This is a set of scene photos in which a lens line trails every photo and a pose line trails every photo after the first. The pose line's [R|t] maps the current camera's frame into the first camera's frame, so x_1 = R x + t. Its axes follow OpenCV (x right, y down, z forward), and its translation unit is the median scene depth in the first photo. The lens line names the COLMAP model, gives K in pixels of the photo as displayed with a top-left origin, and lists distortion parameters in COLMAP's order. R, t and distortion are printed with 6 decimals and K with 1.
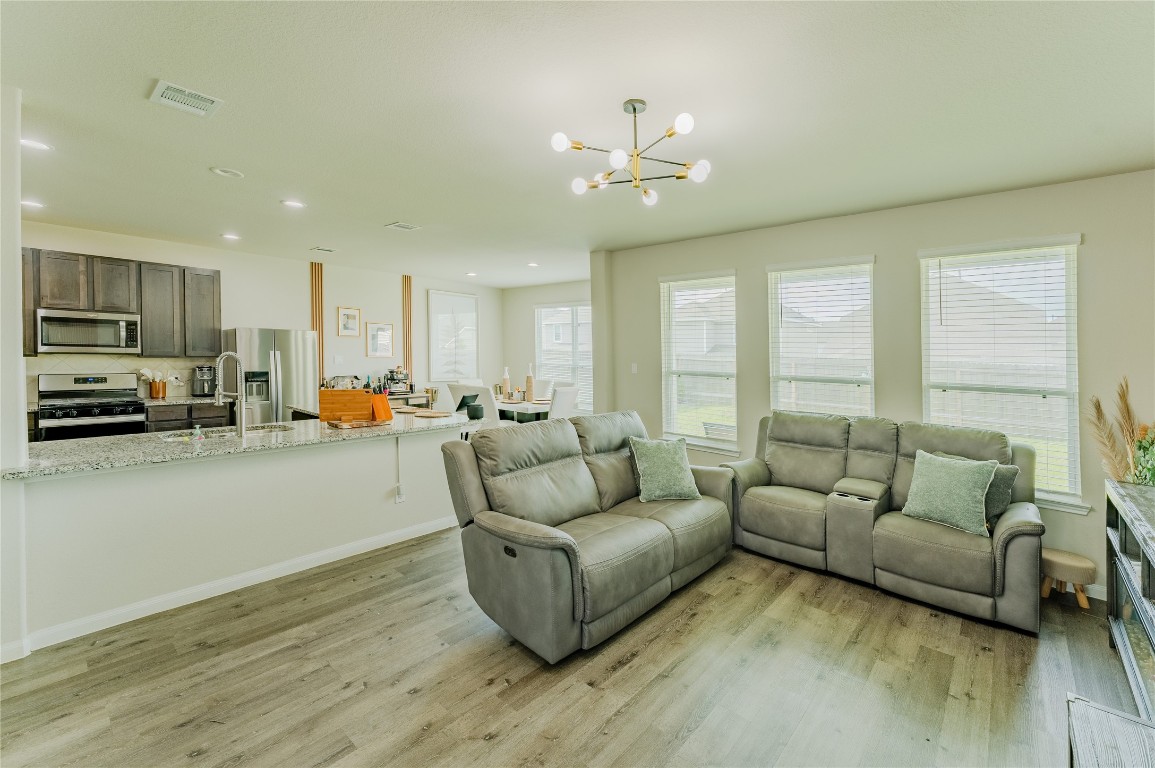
lens RADIAL K [[498.5, 0, 577.5], [0, 498.5, 384.0], [0, 0, 1]] dist [-0.000351, -0.000210]
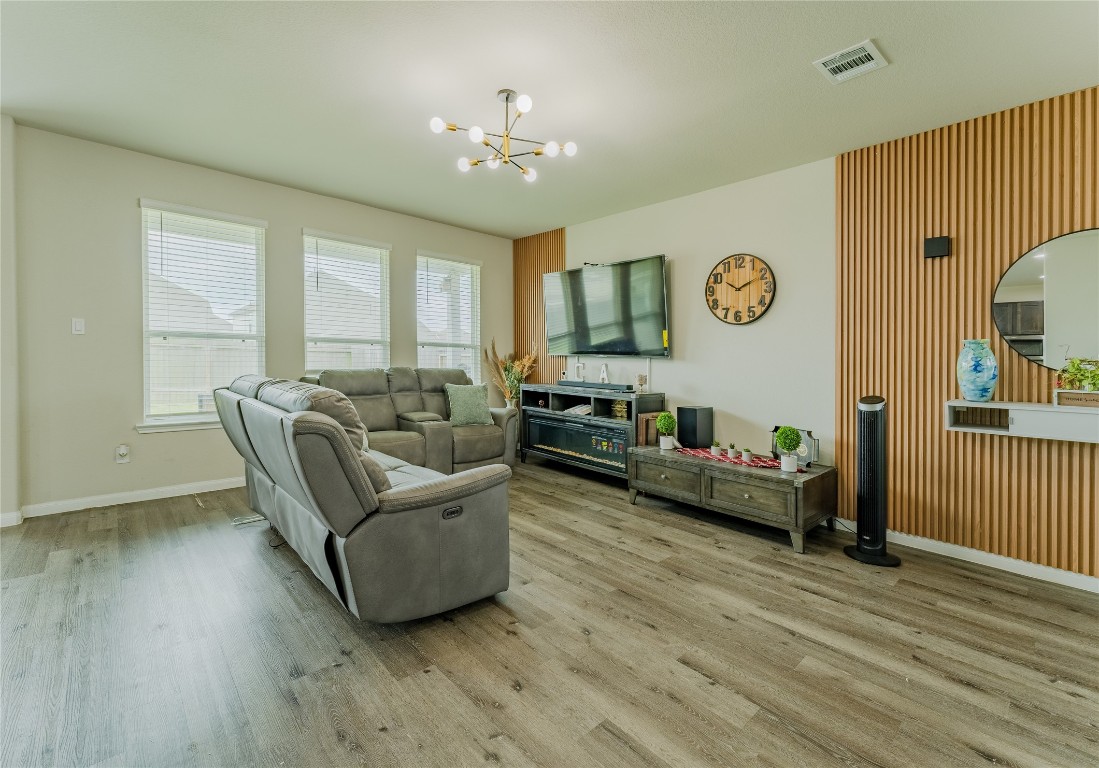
lens RADIAL K [[458.4, 0, 559.0], [0, 458.4, 361.6], [0, 0, 1]] dist [0.000113, -0.000028]
pose [[0.089587, -0.033544, 0.995414, -0.910300], [0.045467, 0.998528, 0.029557, 0.055248], [-0.994941, 0.042611, 0.090980, 0.725603]]
